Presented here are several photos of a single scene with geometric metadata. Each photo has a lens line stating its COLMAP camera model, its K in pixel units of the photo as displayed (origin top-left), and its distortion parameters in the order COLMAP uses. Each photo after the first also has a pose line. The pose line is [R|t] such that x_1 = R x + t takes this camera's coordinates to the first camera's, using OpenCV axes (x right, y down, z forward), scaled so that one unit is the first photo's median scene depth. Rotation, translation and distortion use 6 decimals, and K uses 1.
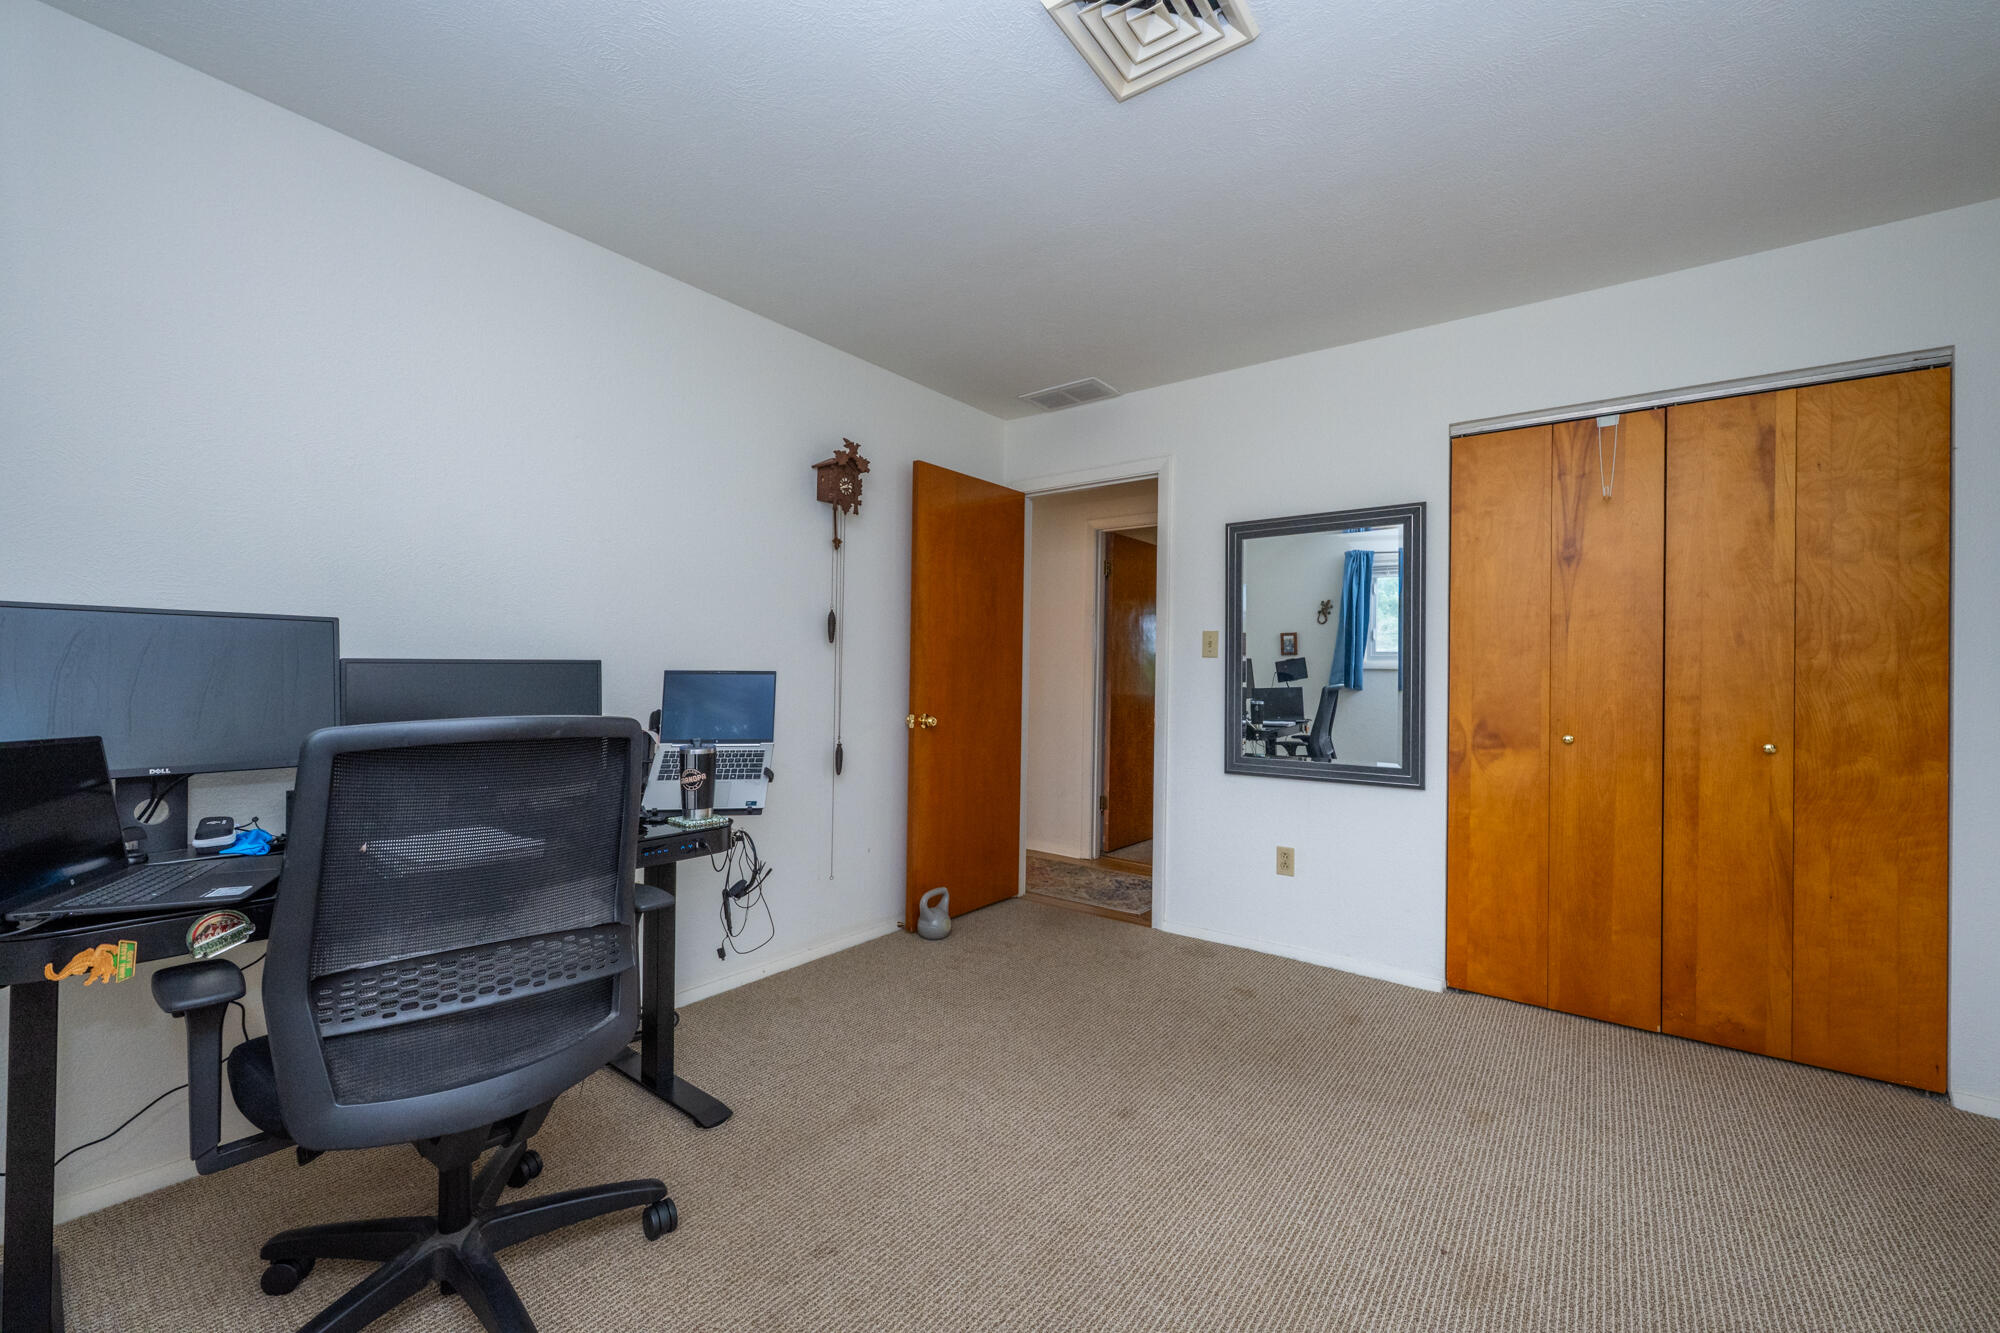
lens RADIAL K [[797.6, 0, 991.2], [0, 797.6, 670.1], [0, 0, 1]] dist [0.002085, -0.000386]
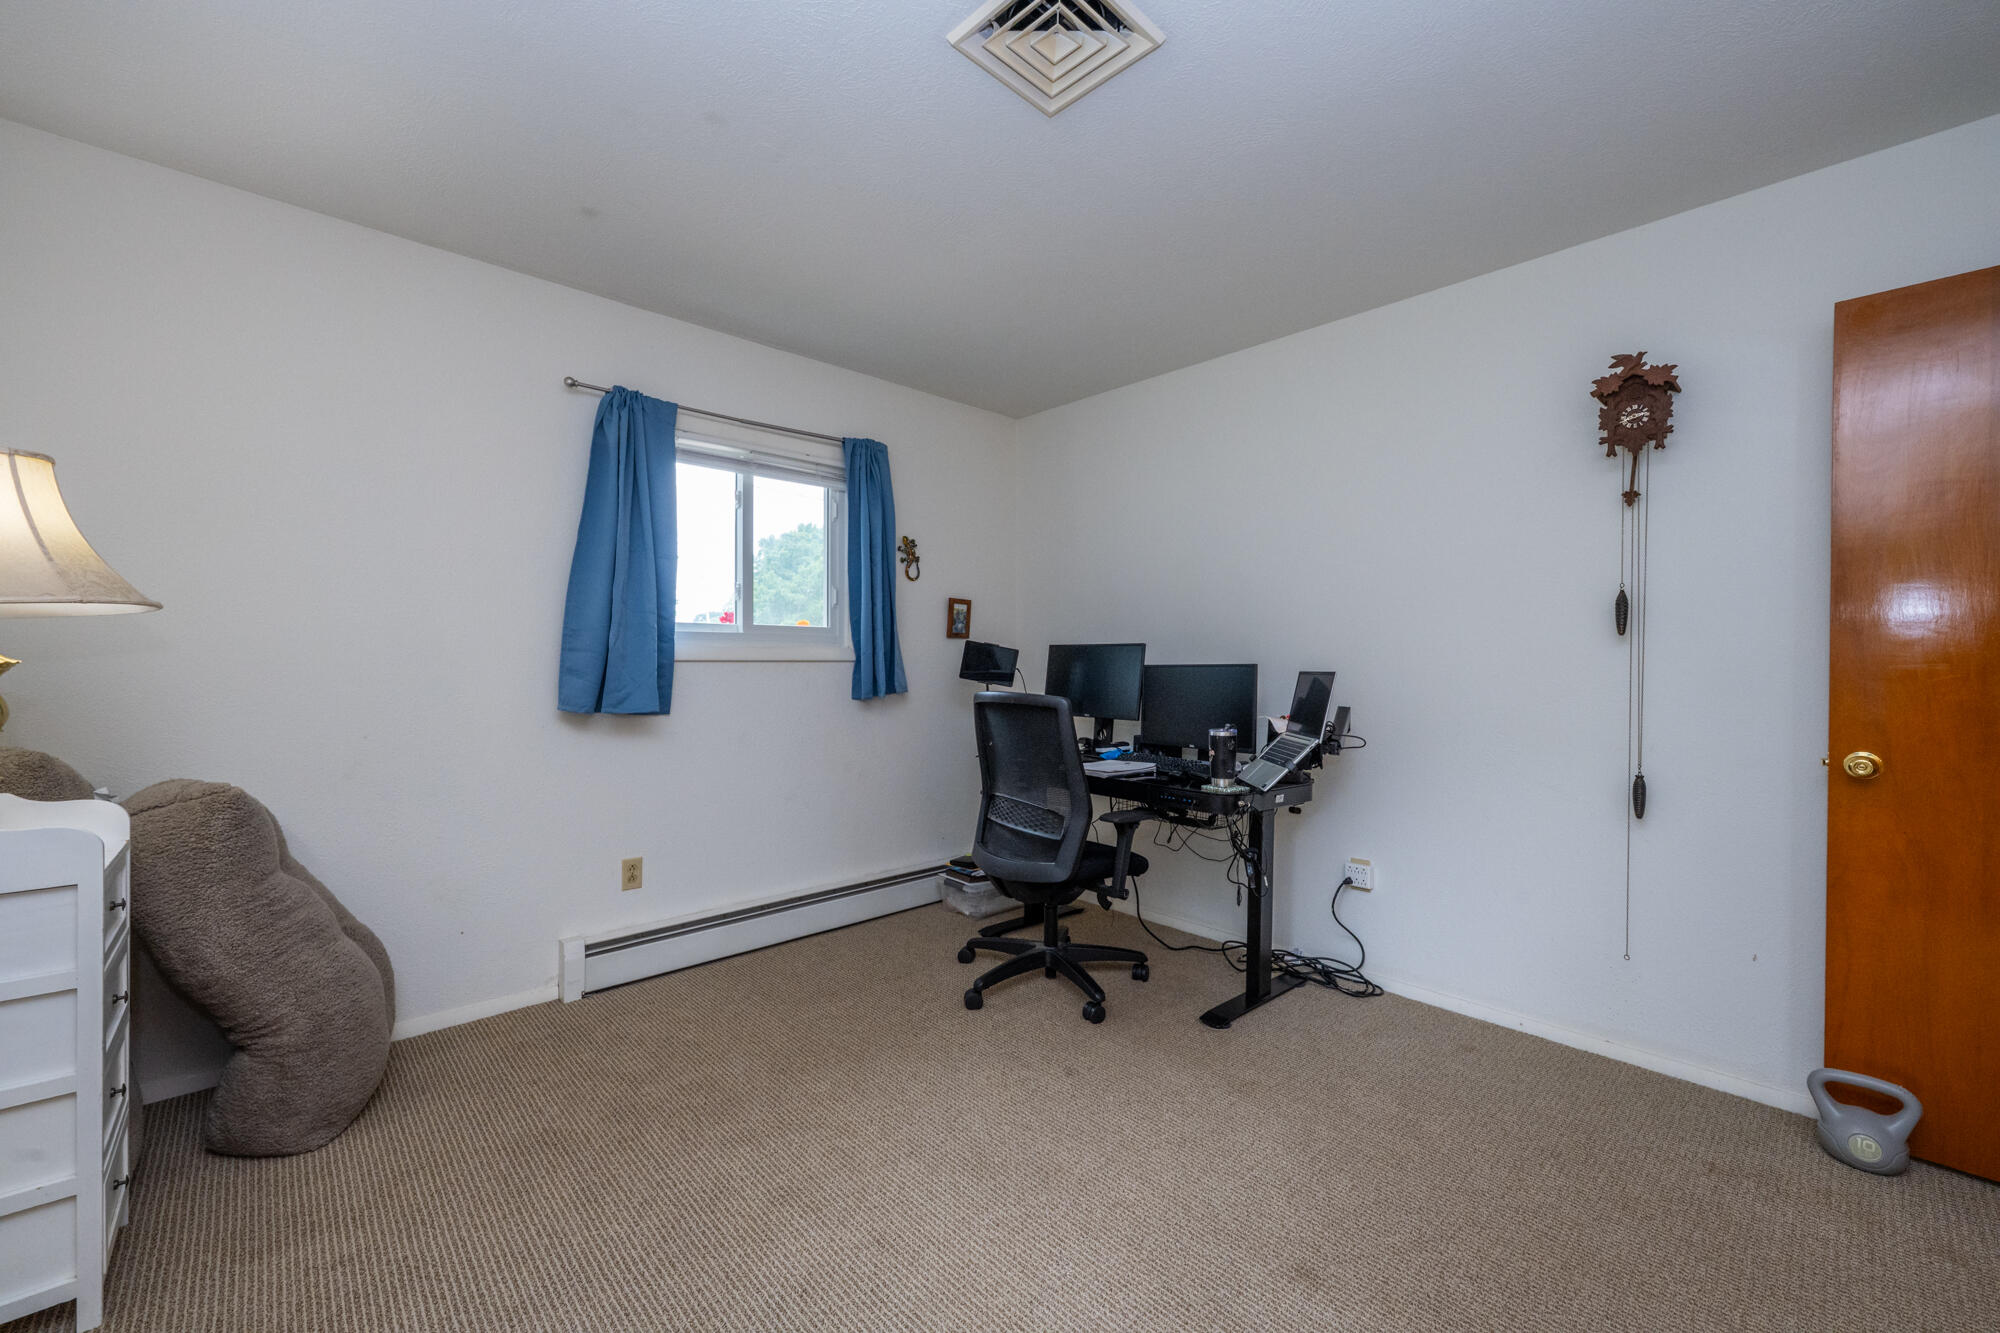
lens RADIAL K [[797.6, 0, 992.7], [0, 797.6, 666.6], [0, 0, 1]] dist [0.002085, -0.000386]
pose [[-0.174190, -0.006061, -0.984693, 0.624923], [-0.005031, 0.999973, -0.005265, 0.001094], [0.984699, 0.004037, -0.174216, 0.557872]]
